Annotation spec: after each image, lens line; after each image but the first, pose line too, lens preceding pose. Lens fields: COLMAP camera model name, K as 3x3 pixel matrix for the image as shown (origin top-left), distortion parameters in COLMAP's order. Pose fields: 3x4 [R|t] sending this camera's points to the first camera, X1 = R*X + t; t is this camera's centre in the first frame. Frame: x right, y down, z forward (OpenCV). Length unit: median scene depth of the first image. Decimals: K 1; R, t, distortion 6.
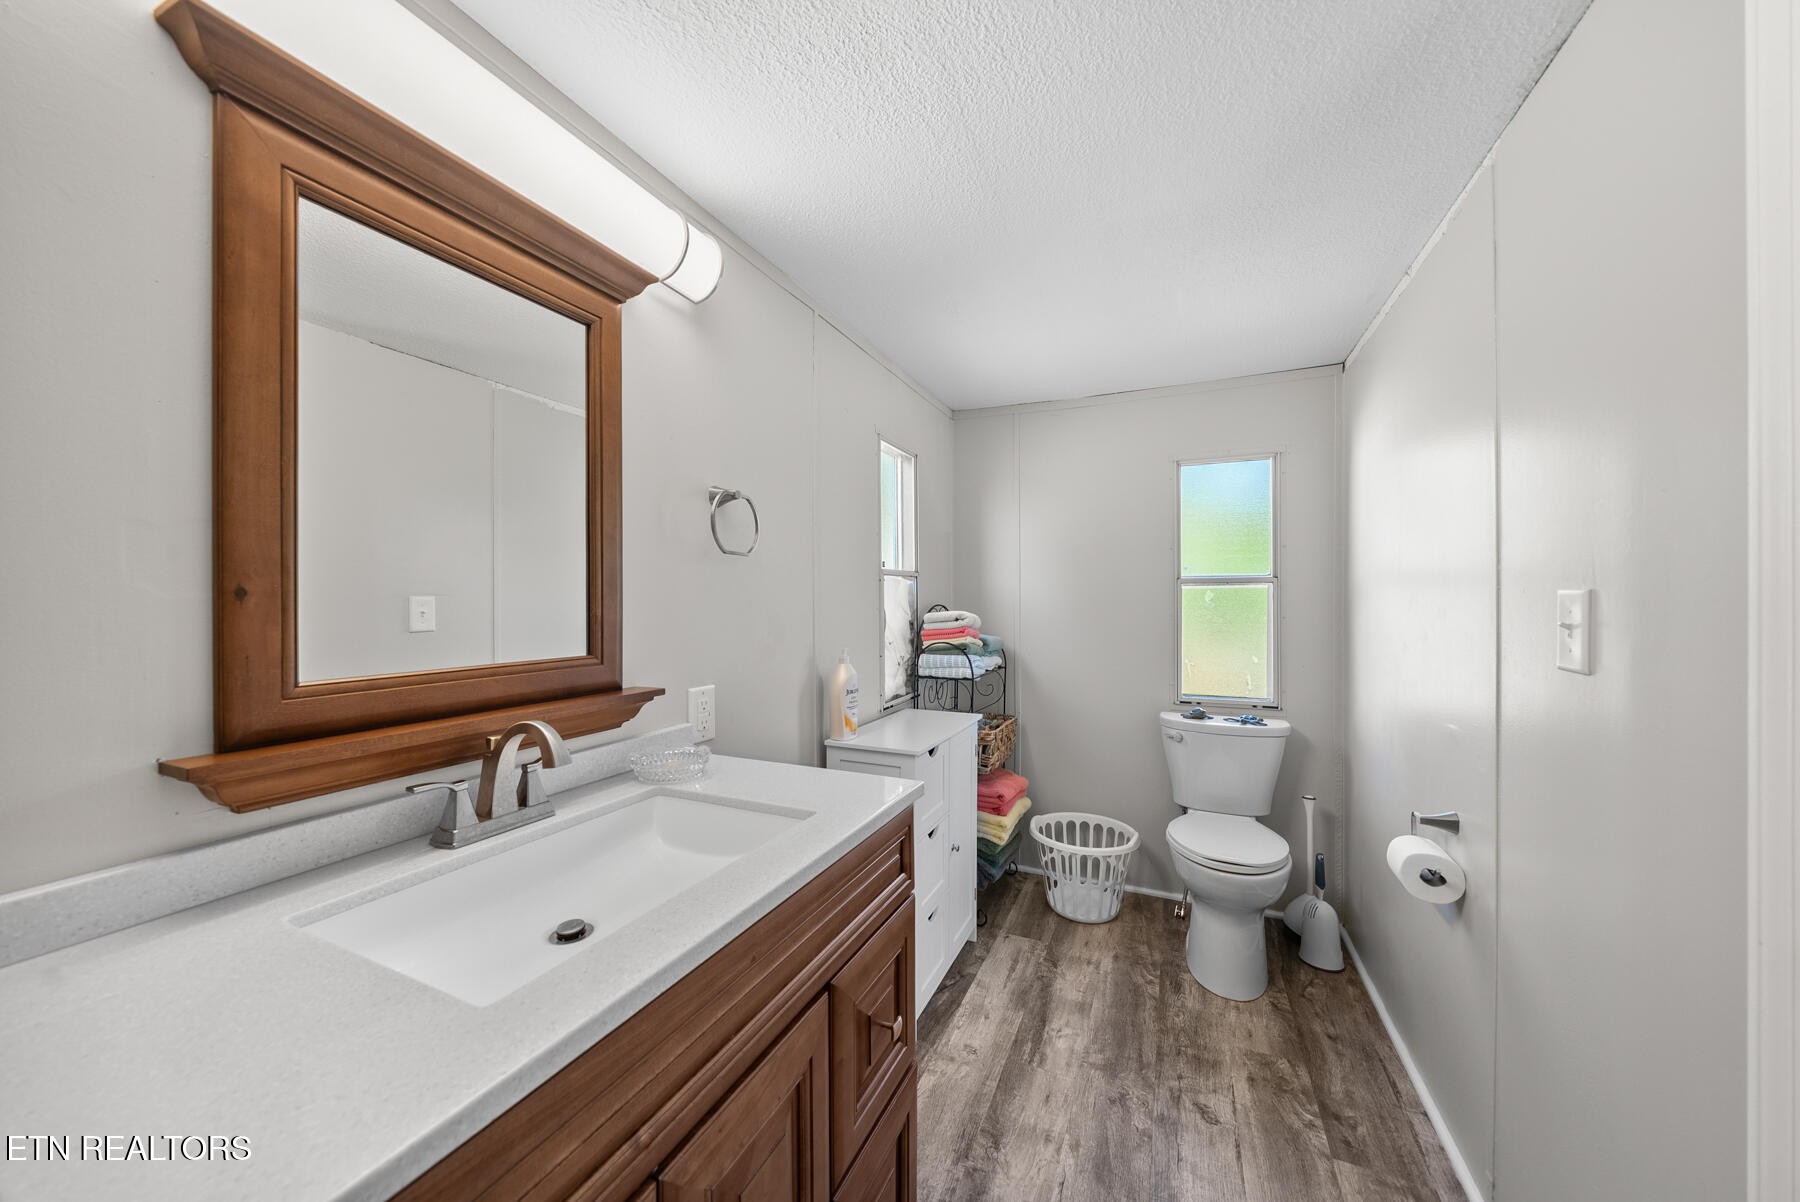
lens RADIAL K [[625.3, 0, 896.0], [0, 625.3, 601.9], [0, 0, 1]] dist [-0.001669, -0.000218]
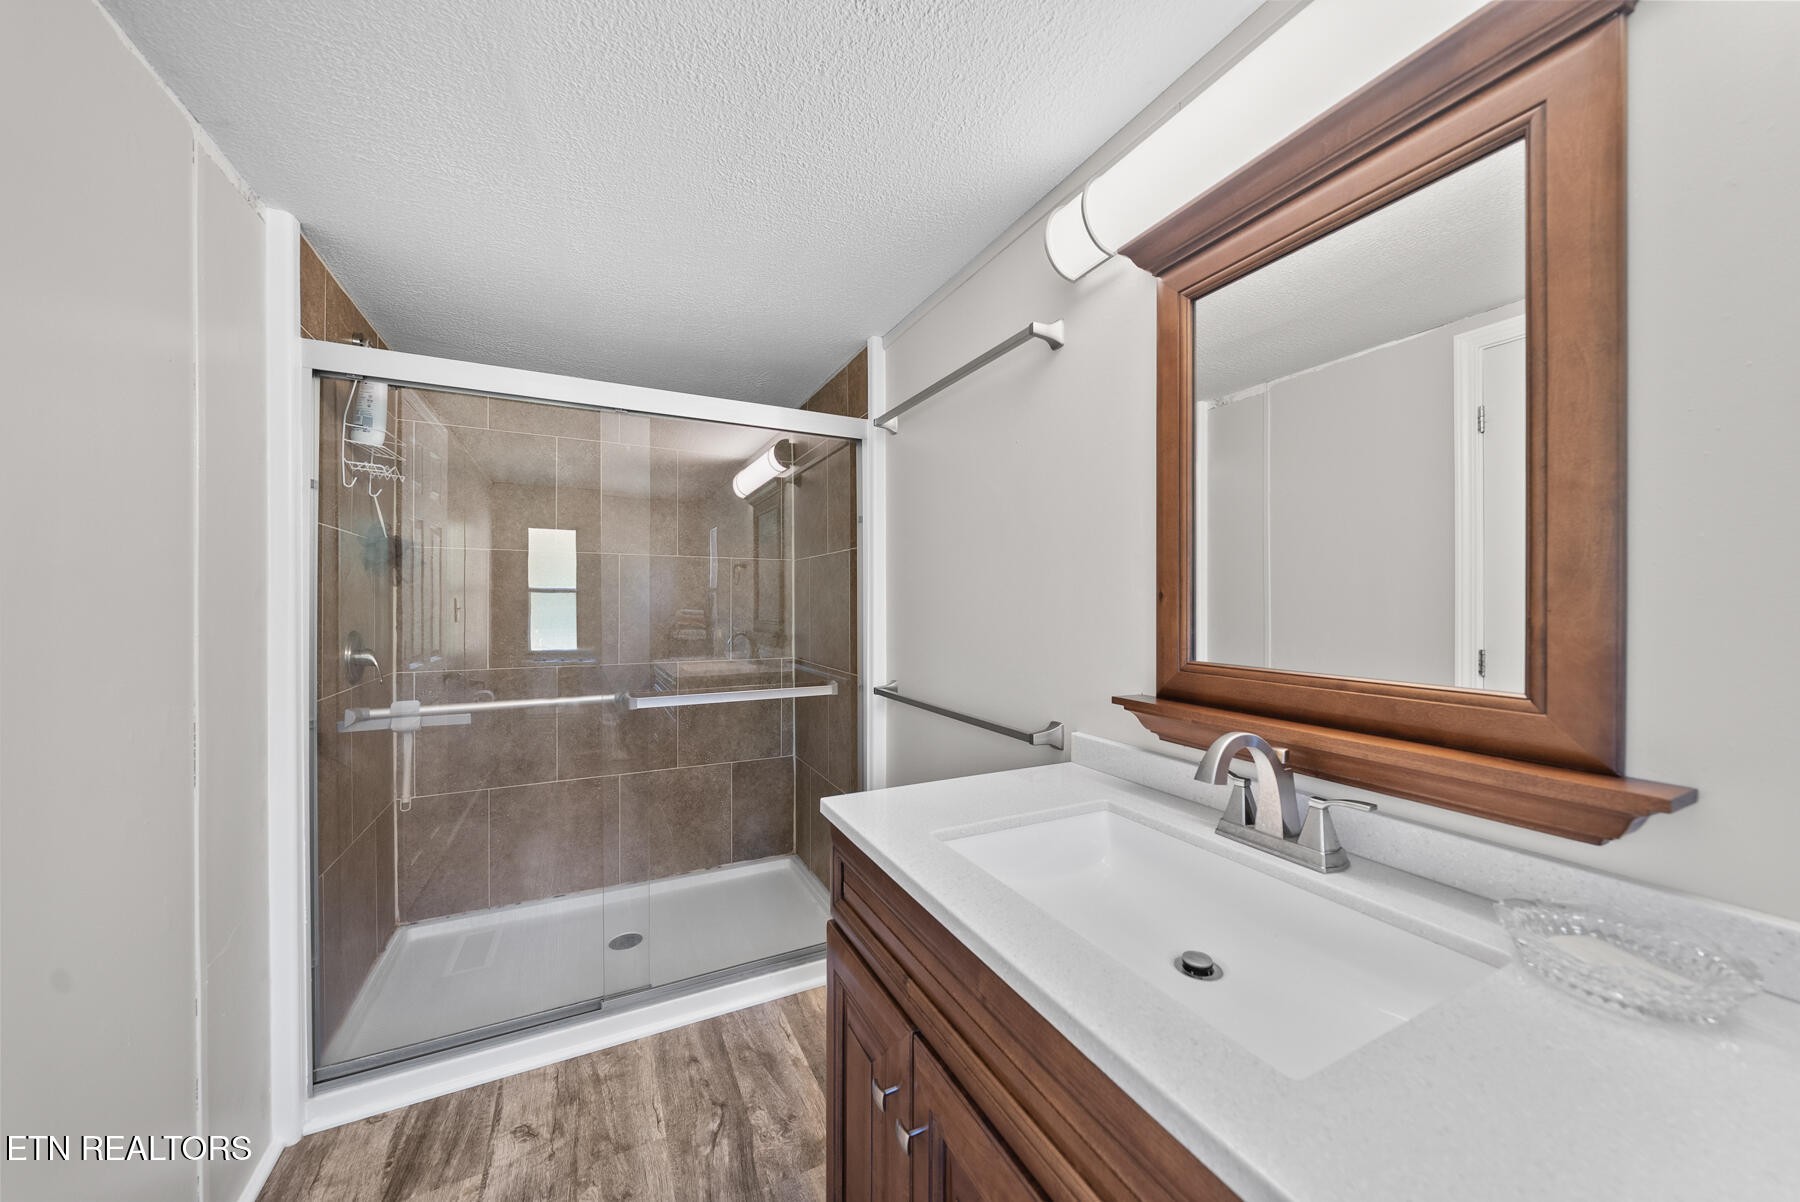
lens RADIAL K [[625.3, 0, 896.0], [0, 625.3, 601.9], [0, 0, 1]] dist [-0.001669, -0.000218]
pose [[-0.634920, 0.003128, -0.772572, 0.430221], [0.000979, 0.999994, 0.003244, -0.004236], [0.772578, 0.001303, -0.634919, 1.159166]]
